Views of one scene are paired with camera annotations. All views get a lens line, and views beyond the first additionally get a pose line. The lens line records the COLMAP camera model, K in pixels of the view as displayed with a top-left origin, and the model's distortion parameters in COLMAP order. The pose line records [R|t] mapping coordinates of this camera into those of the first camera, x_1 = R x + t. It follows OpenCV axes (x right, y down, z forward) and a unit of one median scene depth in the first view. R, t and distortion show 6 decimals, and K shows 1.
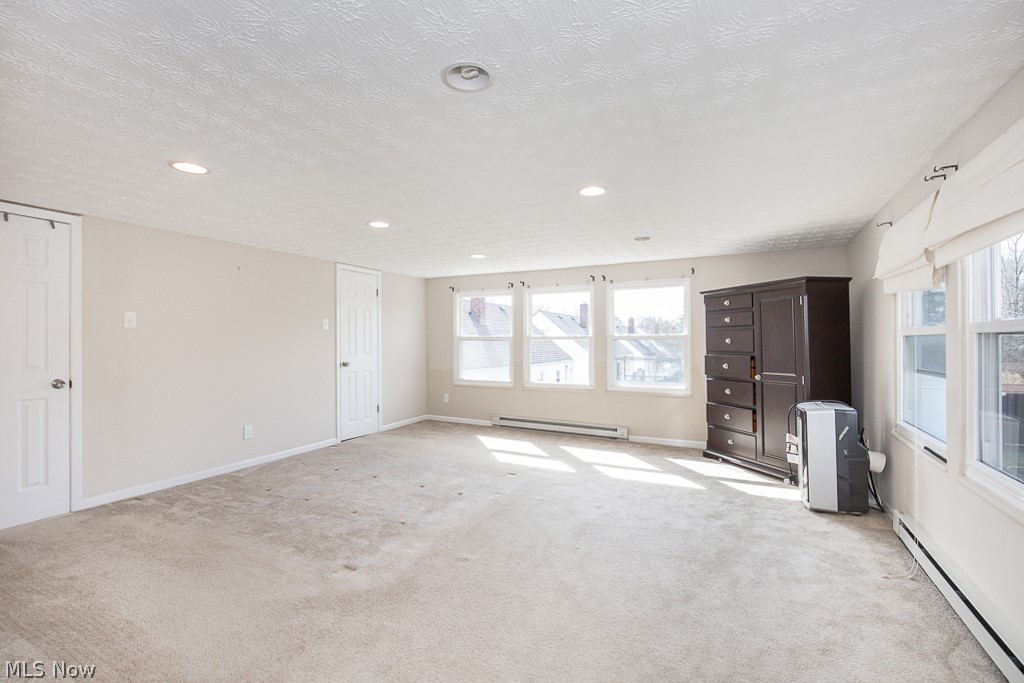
lens RADIAL K [[472.6, 0, 512.0], [0, 472.6, 341.5], [0, 0, 1]] dist [-0.001938, 0.000071]
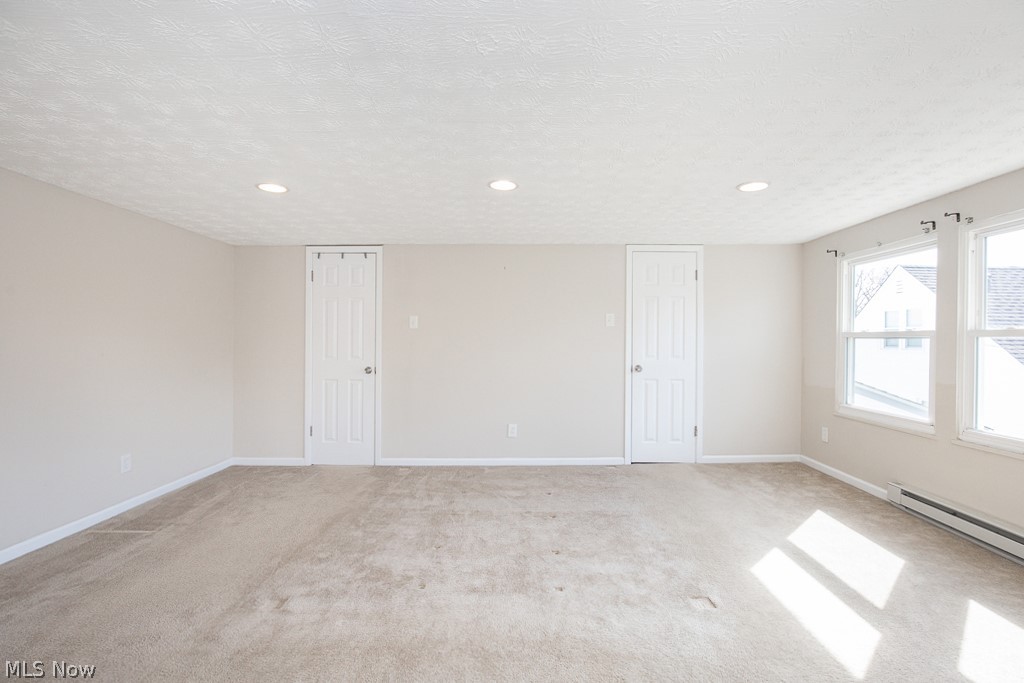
lens RADIAL K [[472.6, 0, 512.0], [0, 472.6, 341.5], [0, 0, 1]] dist [-0.001938, 0.000071]
pose [[0.444316, 0.003256, -0.895864, 0.281486], [-0.003669, 0.999992, 0.001815, 0.001188], [0.895863, 0.002480, 0.444324, 0.460807]]
